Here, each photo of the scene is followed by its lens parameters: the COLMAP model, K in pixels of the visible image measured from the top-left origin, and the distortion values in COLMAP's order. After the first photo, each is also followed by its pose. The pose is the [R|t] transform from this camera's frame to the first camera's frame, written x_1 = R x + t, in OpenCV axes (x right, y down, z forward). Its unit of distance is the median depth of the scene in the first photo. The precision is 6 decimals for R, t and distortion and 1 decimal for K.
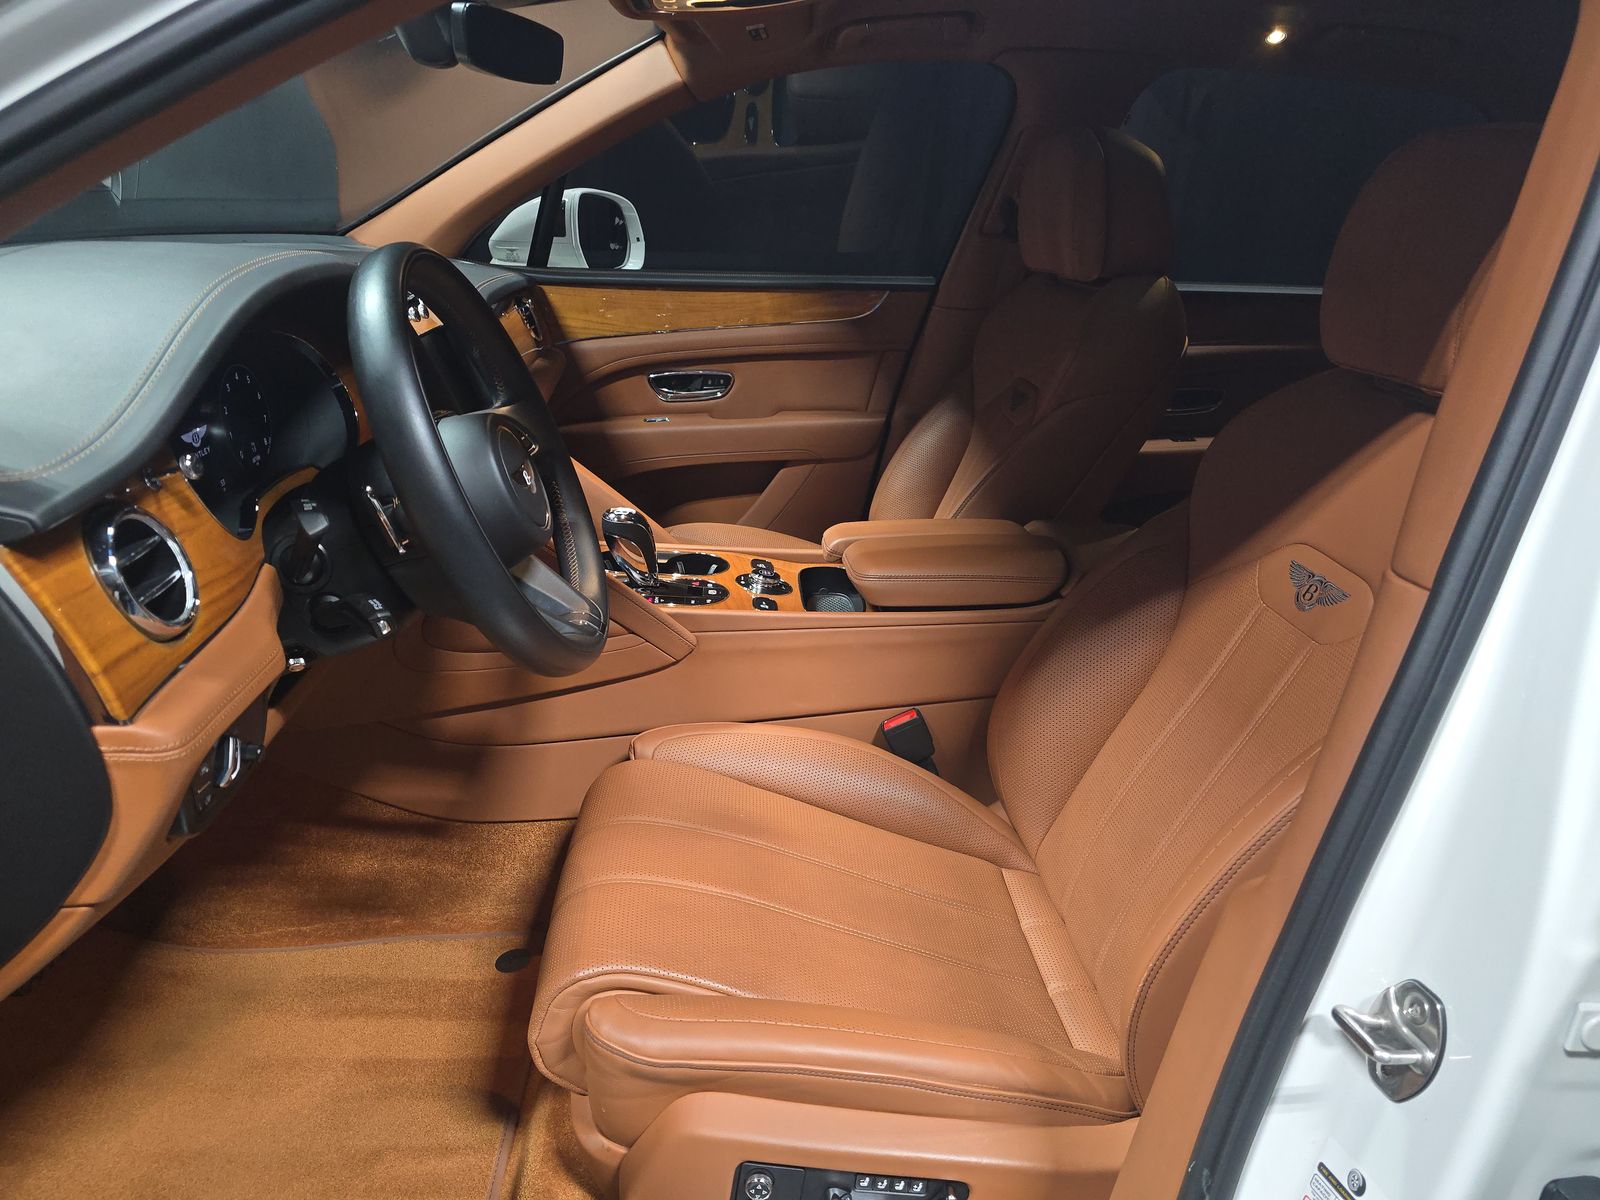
lens RADIAL K [[1077.6, 0, 804.0], [0, 1077.6, 591.4], [0, 0, 1]] dist [0.045142, -0.040893]
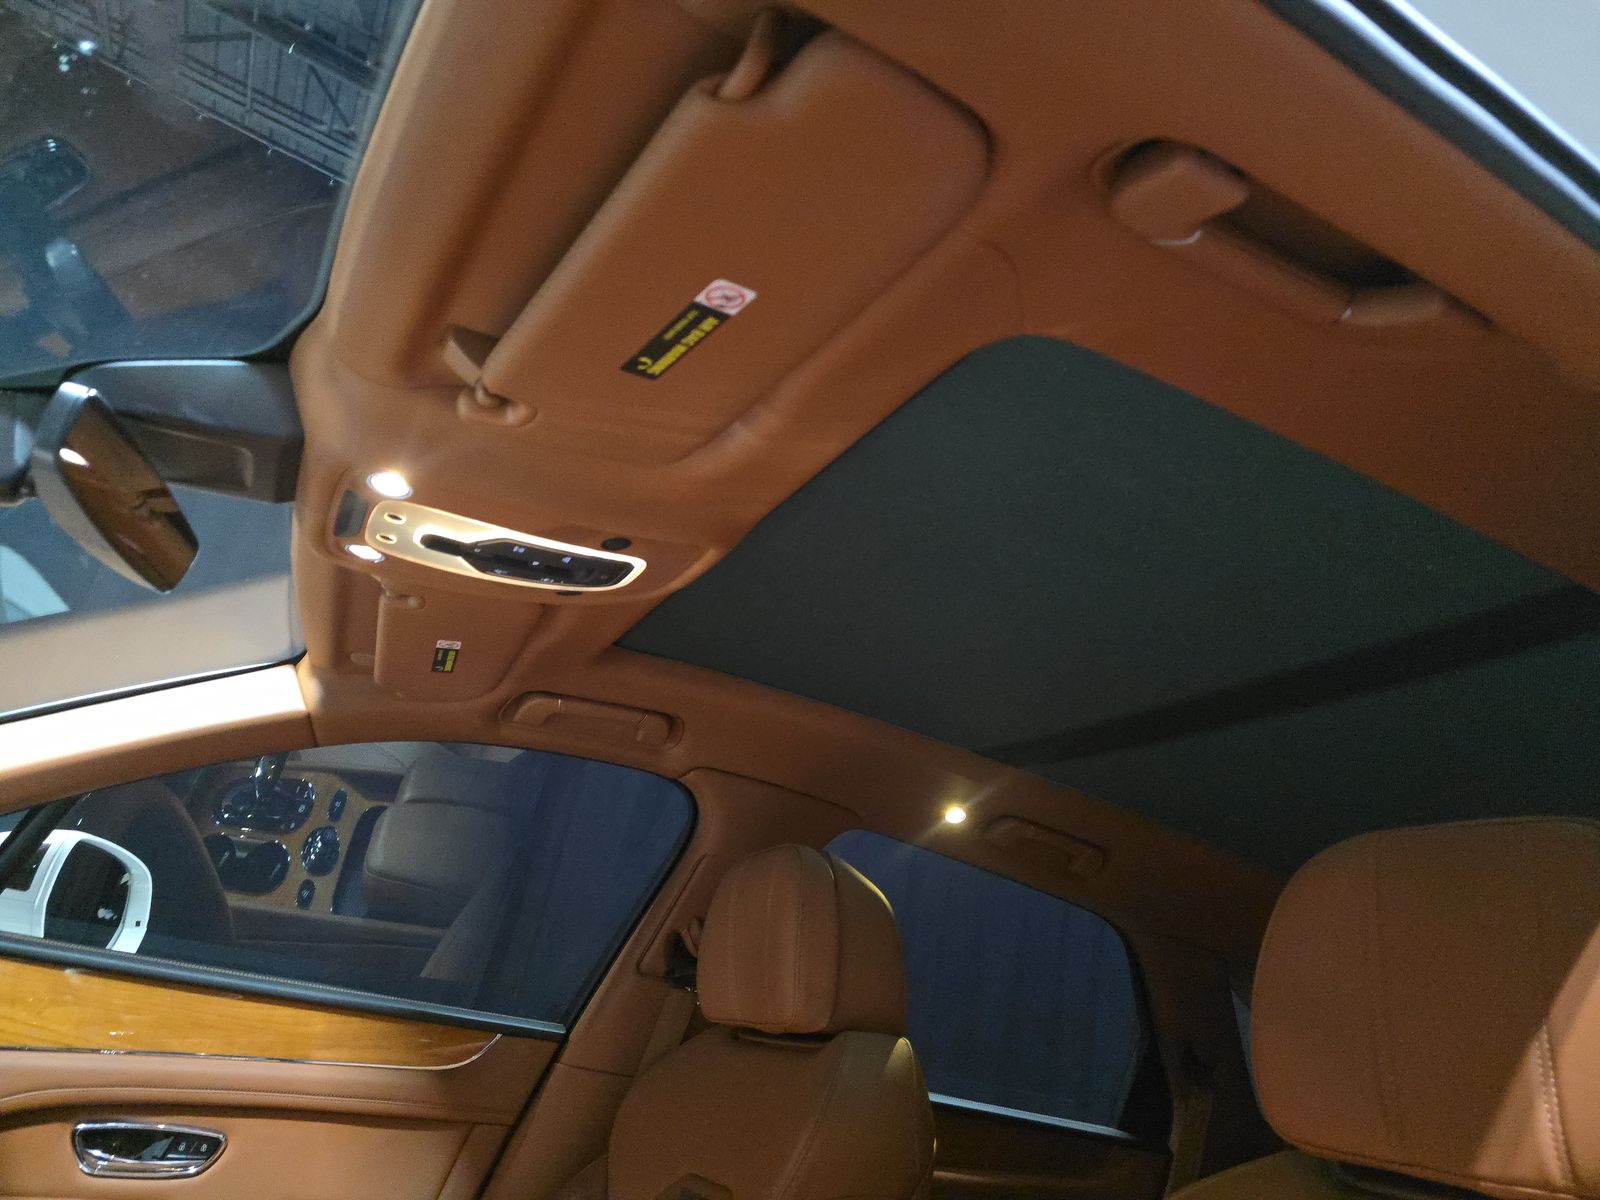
lens RADIAL K [[1077.6, 0, 804.0], [0, 1077.6, 591.4], [0, 0, 1]] dist [0.045142, -0.040893]
pose [[0.905802, 0.273549, 0.323564, -0.055574], [0.012730, 0.745745, -0.666110, -0.008759], [-0.423510, 0.607482, 0.672015, 0.236789]]
